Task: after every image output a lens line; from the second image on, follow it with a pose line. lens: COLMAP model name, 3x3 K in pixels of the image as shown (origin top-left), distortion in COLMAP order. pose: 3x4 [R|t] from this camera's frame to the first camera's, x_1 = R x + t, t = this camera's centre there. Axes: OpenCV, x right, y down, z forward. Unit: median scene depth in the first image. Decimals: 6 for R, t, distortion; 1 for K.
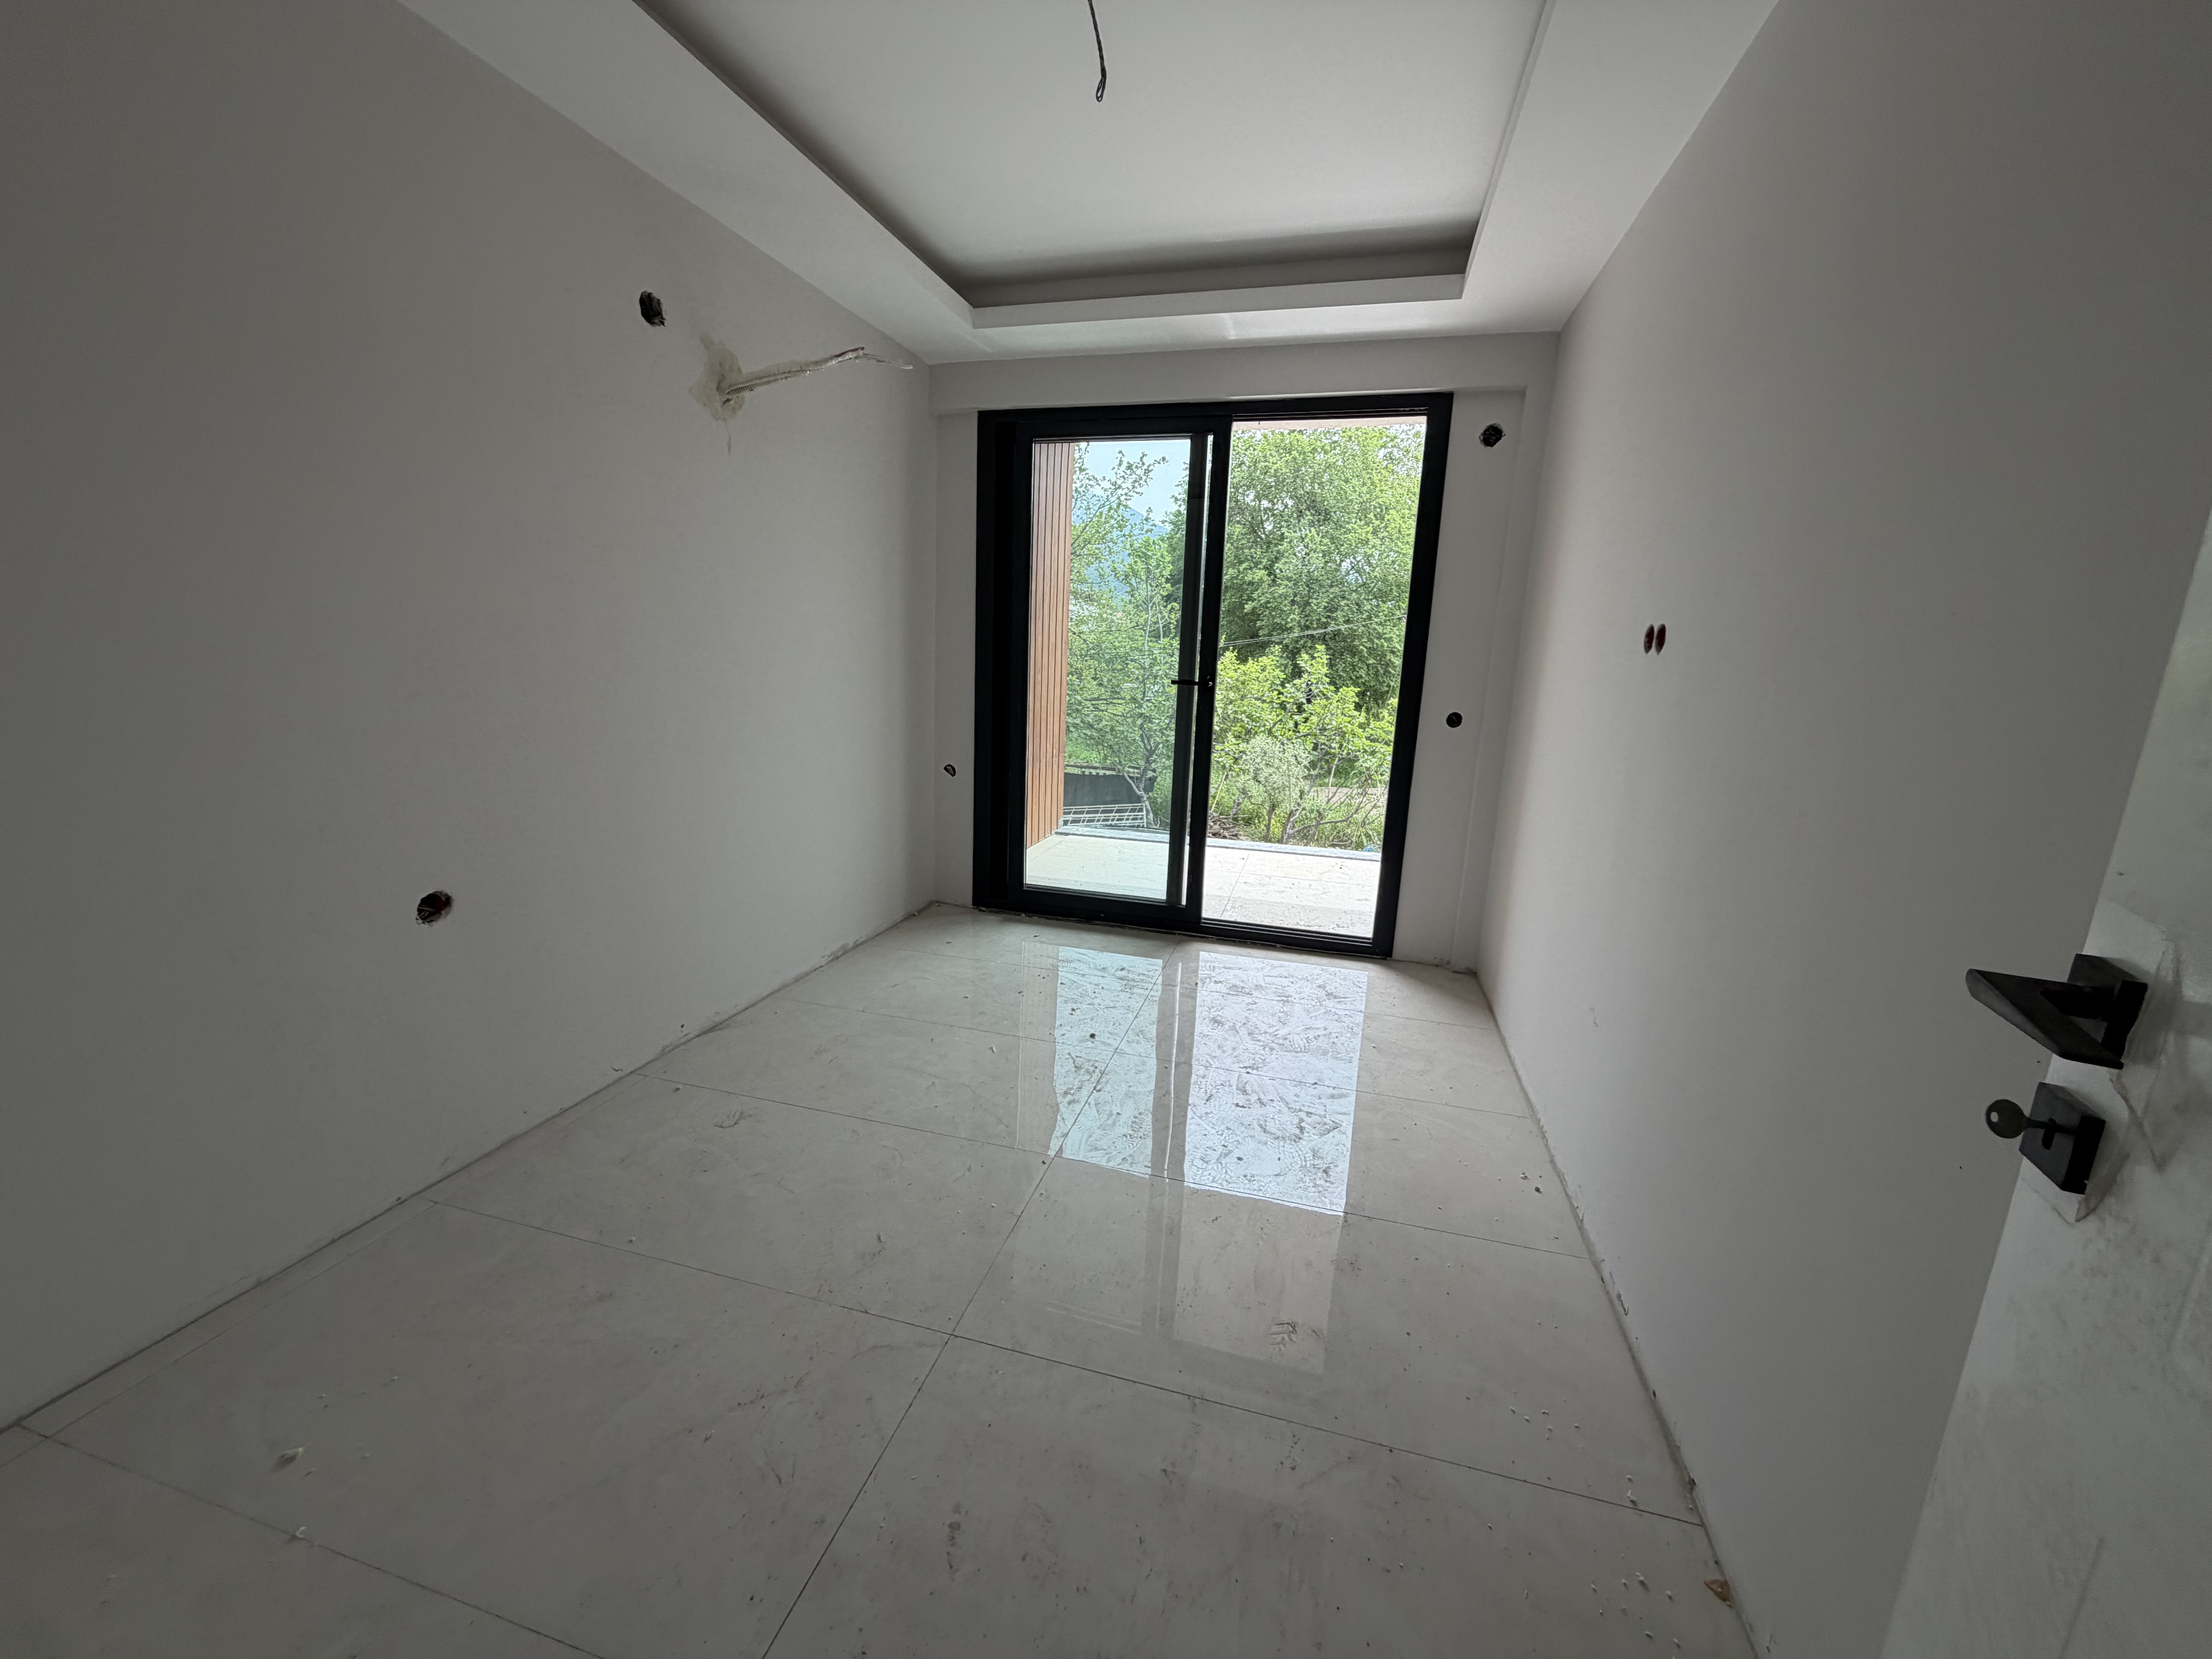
lens RADIAL K [[881.1, 0, 1097.1], [0, 881.1, 831.1], [0, 0, 1]] dist [-0.000273, 0.000394]
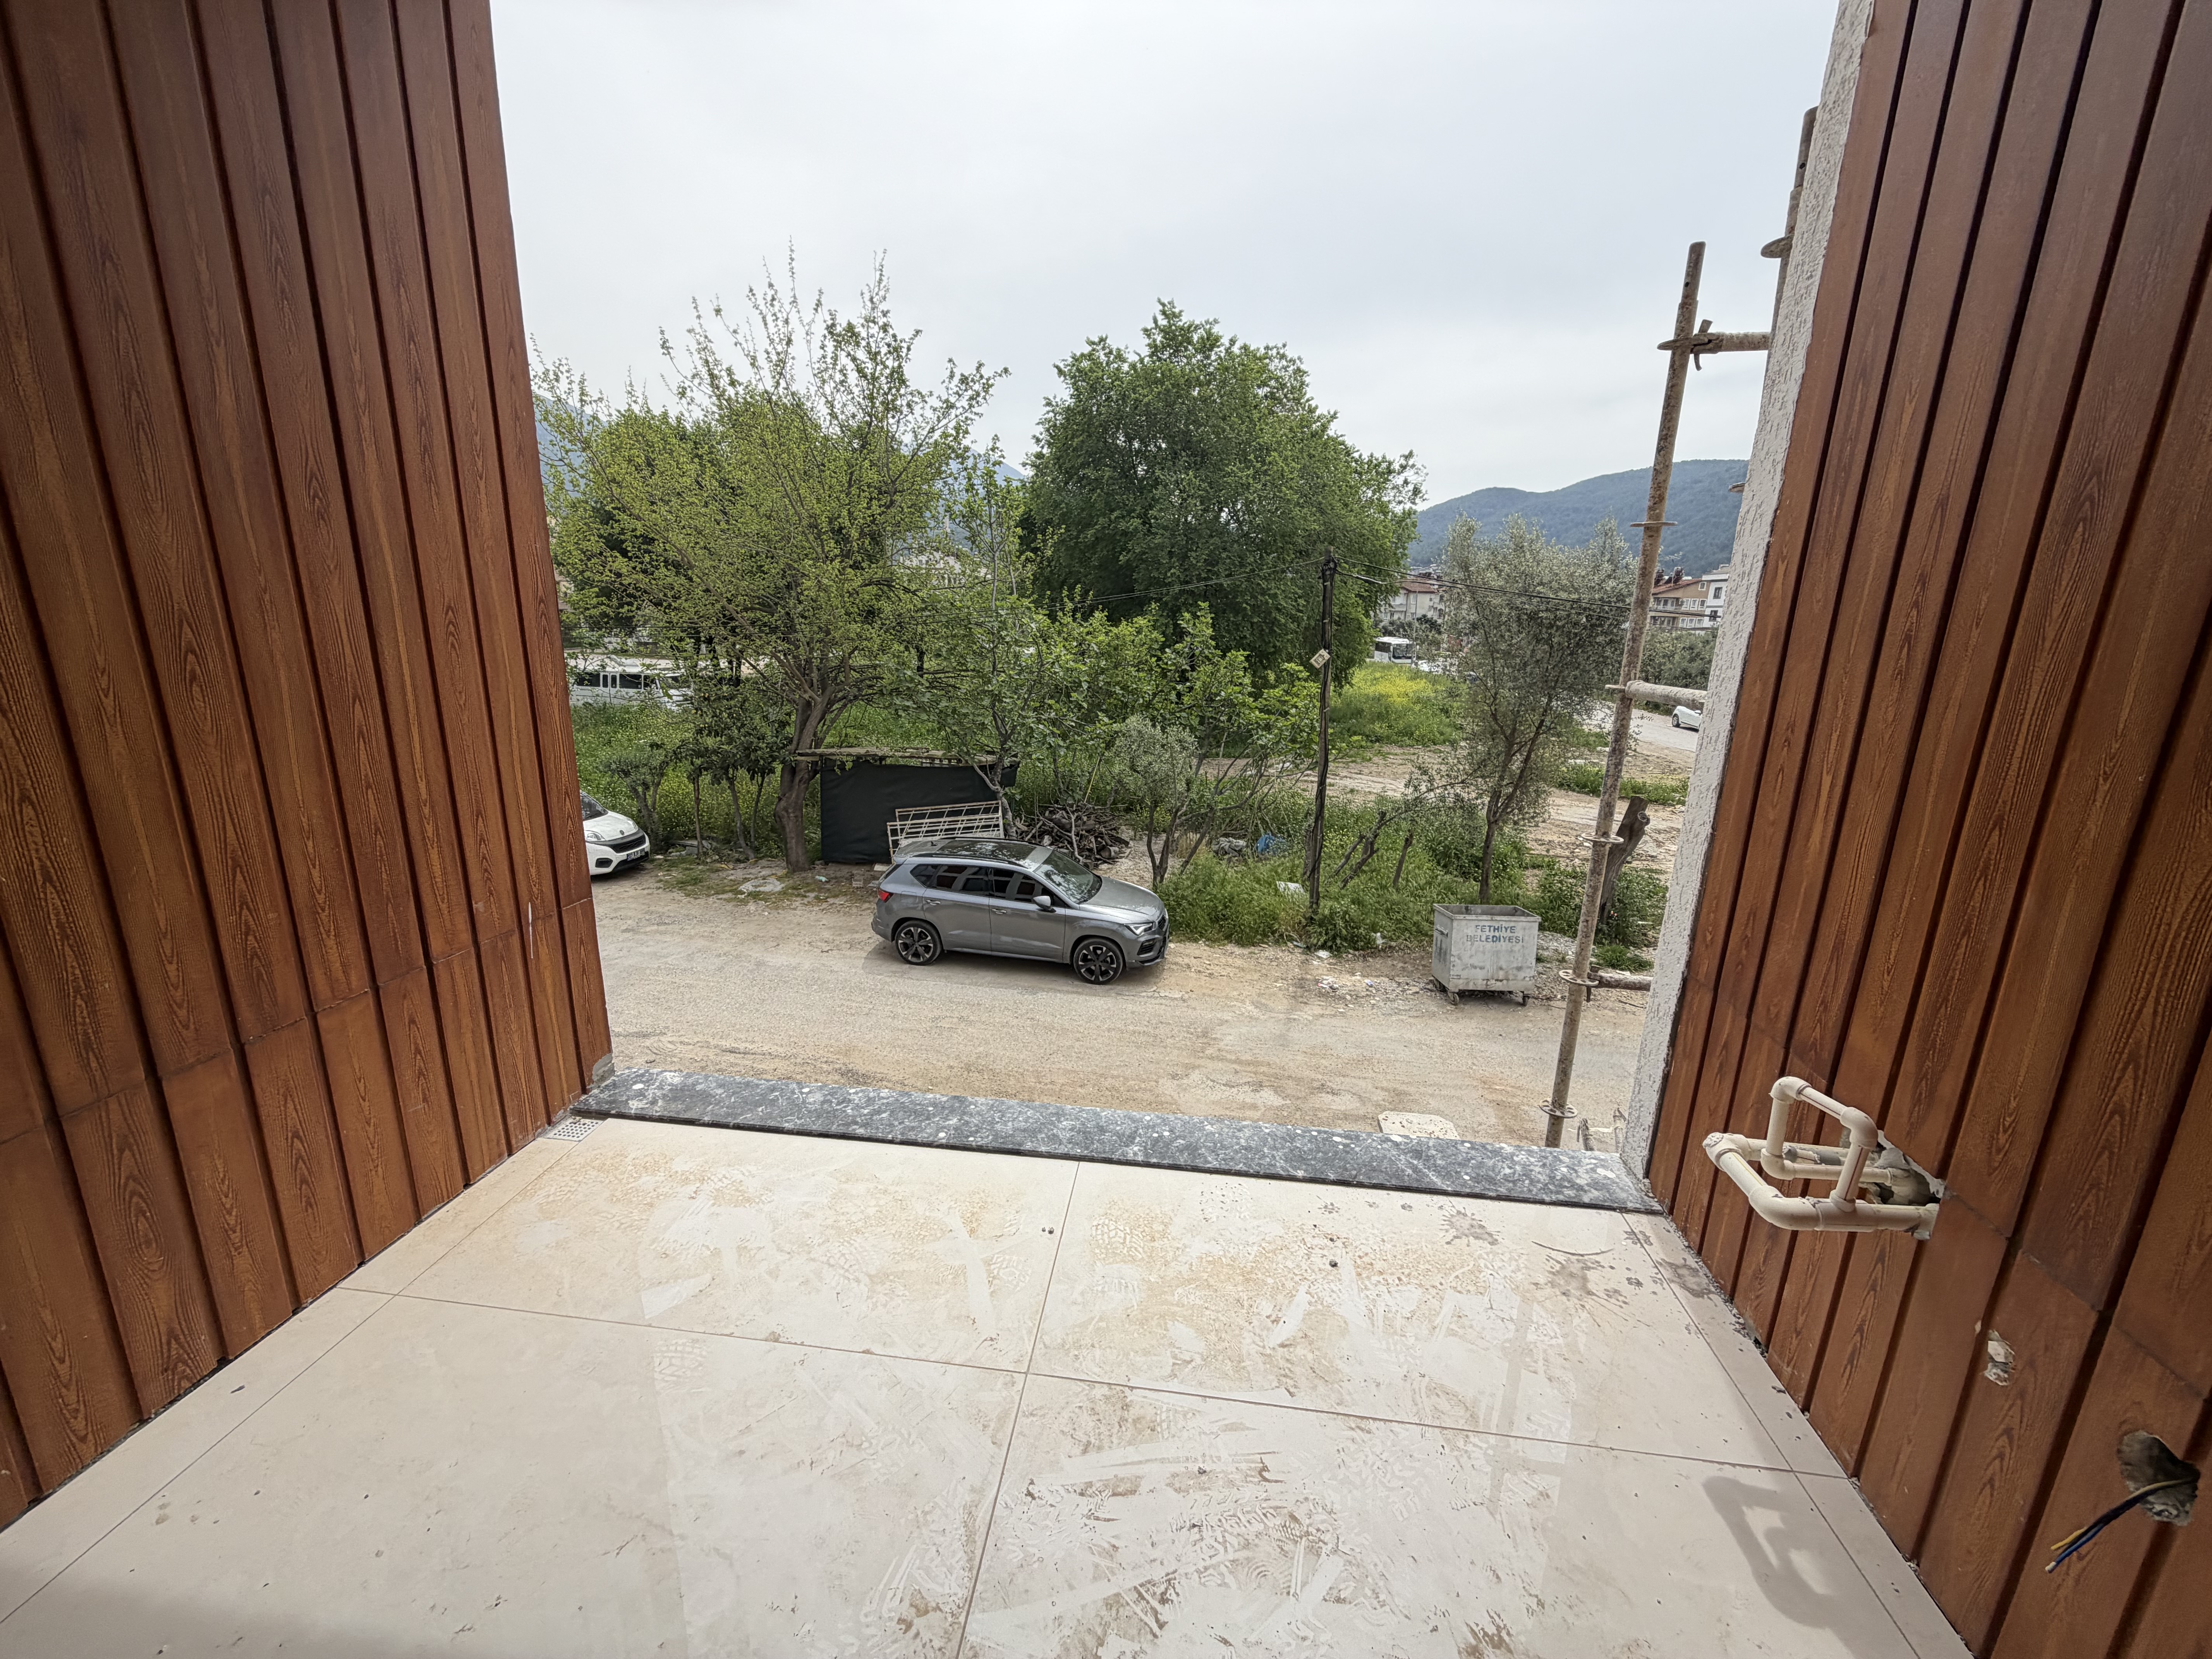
lens RADIAL K [[881.1, 0, 1097.1], [0, 881.1, 831.1], [0, 0, 1]] dist [-0.000273, 0.000394]
pose [[0.991290, -0.045659, 0.123531, 0.033601], [0.040356, 0.998167, 0.045096, -0.030446], [-0.125364, -0.039718, 0.991315, 0.149717]]
